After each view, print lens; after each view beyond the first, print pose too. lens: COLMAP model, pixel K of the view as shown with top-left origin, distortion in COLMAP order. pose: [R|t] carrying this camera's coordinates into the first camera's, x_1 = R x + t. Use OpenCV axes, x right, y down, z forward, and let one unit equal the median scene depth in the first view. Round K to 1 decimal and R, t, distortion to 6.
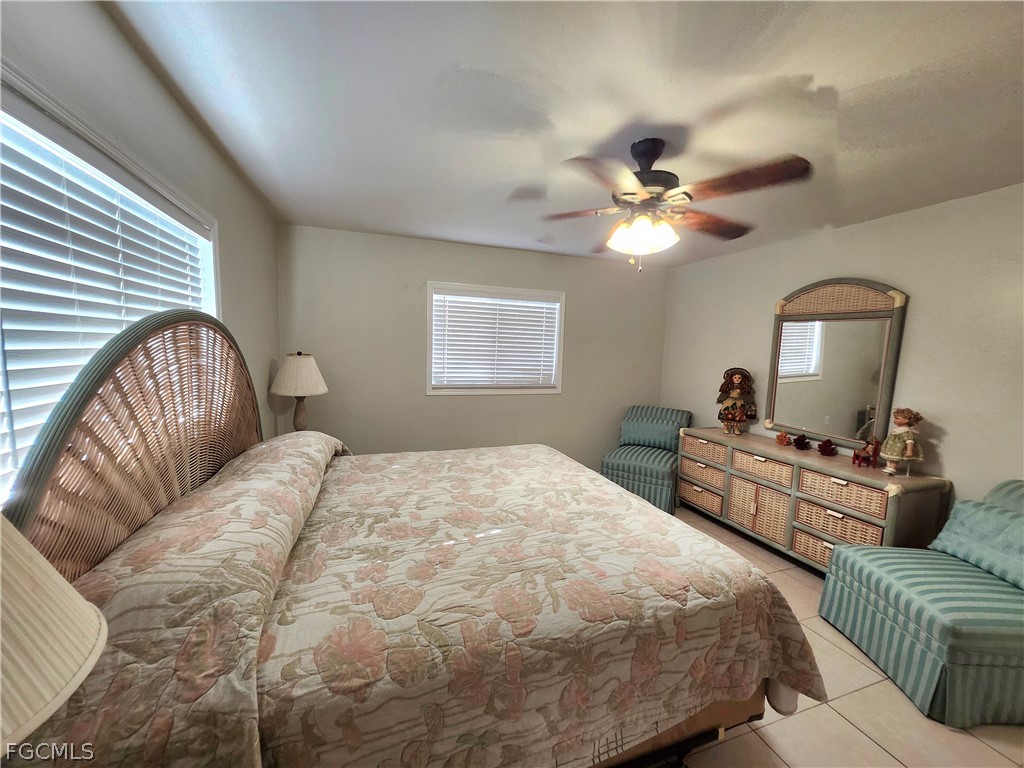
lens RADIAL K [[401.9, 0, 509.6], [0, 401.9, 391.6], [0, 0, 1]] dist [-0.004208, -0.000027]
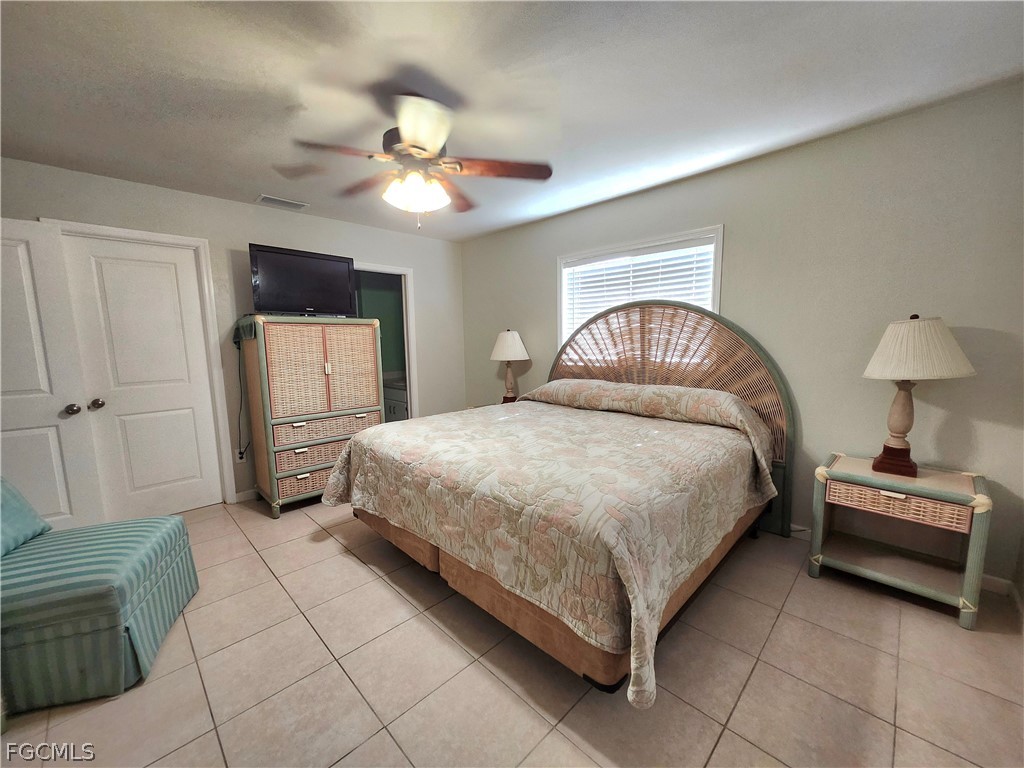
lens RADIAL K [[401.9, 0, 509.6], [0, 401.9, 391.6], [0, 0, 1]] dist [-0.004208, -0.000027]
pose [[-0.902146, 0.038220, -0.429734, 0.563584], [-0.064272, 0.973047, 0.221468, -0.127960], [0.426616, 0.227416, -0.875374, 2.064814]]
